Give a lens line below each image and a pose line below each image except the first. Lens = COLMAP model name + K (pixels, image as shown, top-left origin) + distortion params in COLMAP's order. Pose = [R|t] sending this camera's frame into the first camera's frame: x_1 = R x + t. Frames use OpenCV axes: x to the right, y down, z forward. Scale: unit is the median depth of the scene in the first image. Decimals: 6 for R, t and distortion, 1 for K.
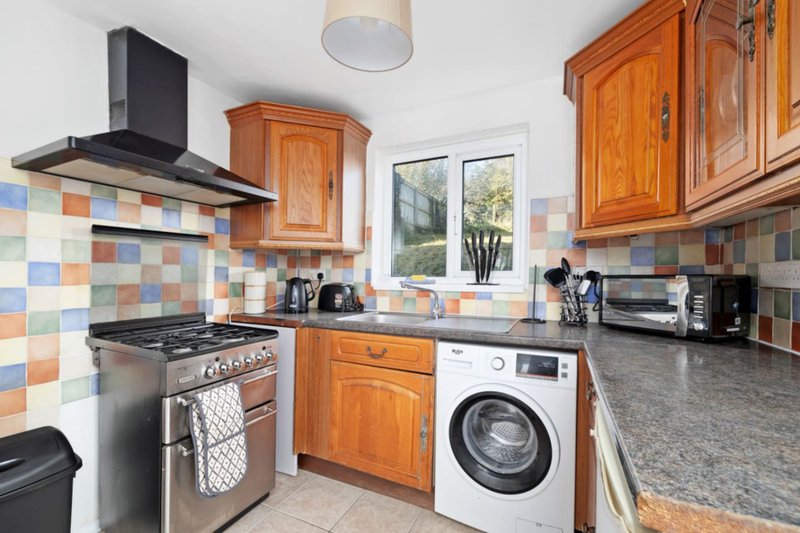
lens RADIAL K [[342.0, 0, 398.5], [0, 342.0, 274.7], [0, 0, 1]] dist [-0.001607, -0.000314]
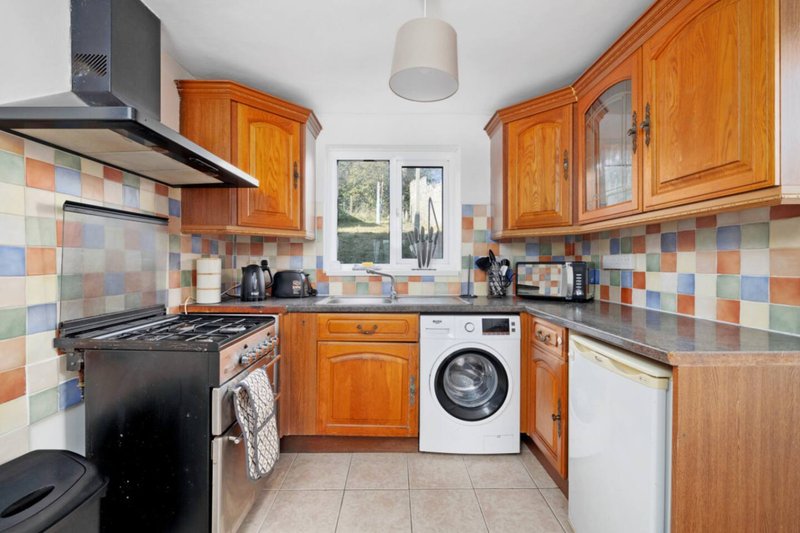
lens RADIAL K [[336.1, 0, 399.2], [0, 336.1, 262.3], [0, 0, 1]] dist [-0.001172, -0.000649]
pose [[0.898078, -0.000486, 0.439837, -0.451813], [0.000094, 1.000000, 0.000913, 0.000690], [-0.439837, -0.000779, 0.898077, -0.062455]]
